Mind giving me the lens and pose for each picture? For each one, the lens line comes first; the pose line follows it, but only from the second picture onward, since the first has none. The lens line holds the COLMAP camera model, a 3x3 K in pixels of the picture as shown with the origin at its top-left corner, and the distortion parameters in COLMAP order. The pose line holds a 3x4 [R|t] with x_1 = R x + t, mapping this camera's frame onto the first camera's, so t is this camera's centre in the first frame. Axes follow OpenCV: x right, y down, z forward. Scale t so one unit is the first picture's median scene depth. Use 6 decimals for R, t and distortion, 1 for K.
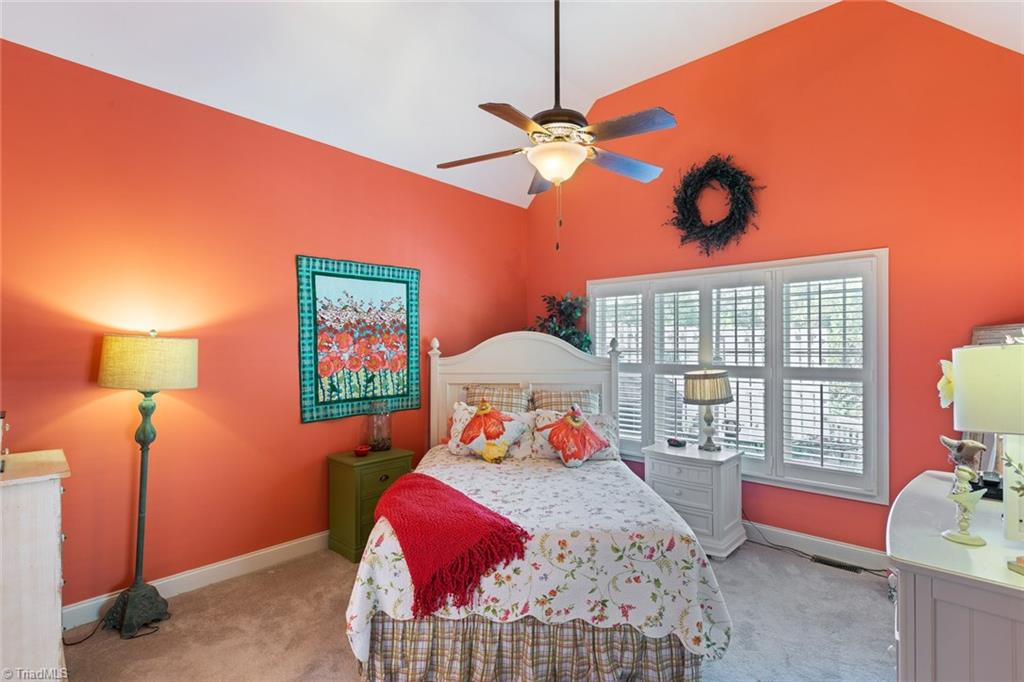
lens RADIAL K [[483.3, 0, 512.0], [0, 483.3, 341.0], [0, 0, 1]] dist [-0.016308, -0.000282]
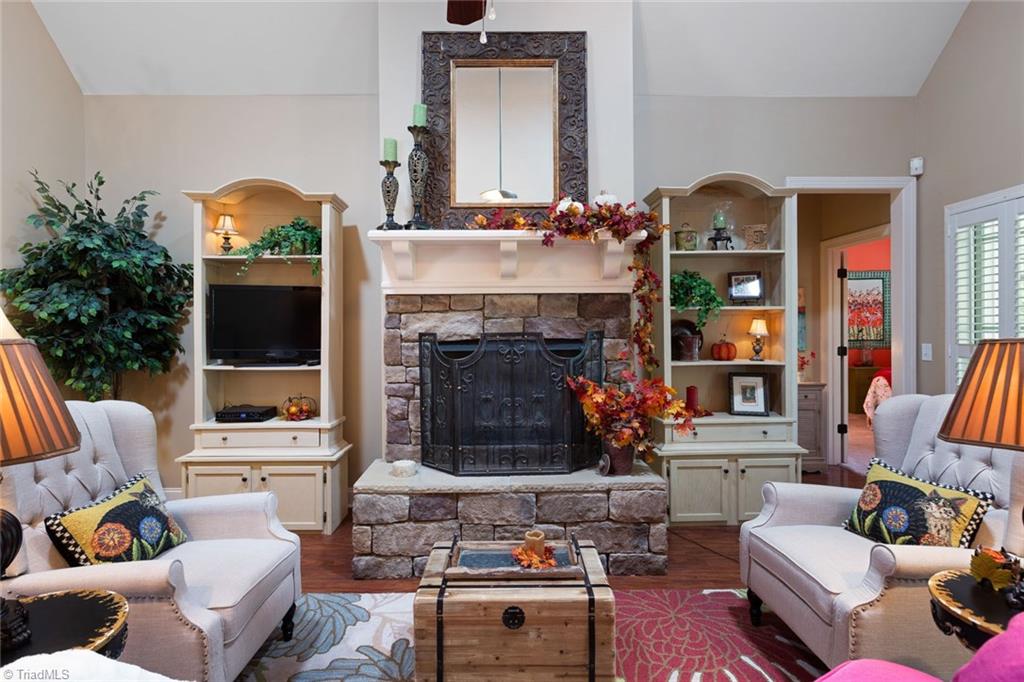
lens RADIAL K [[498.5, 0, 511.6], [0, 498.5, 329.4], [0, 0, 1]] dist [-0.001008, -0.000038]
pose [[0.682449, 0.001194, -0.730932, 0.218050], [0.012873, 0.999824, 0.013652, 0.029241], [0.730819, -0.018726, 0.682314, -1.421806]]
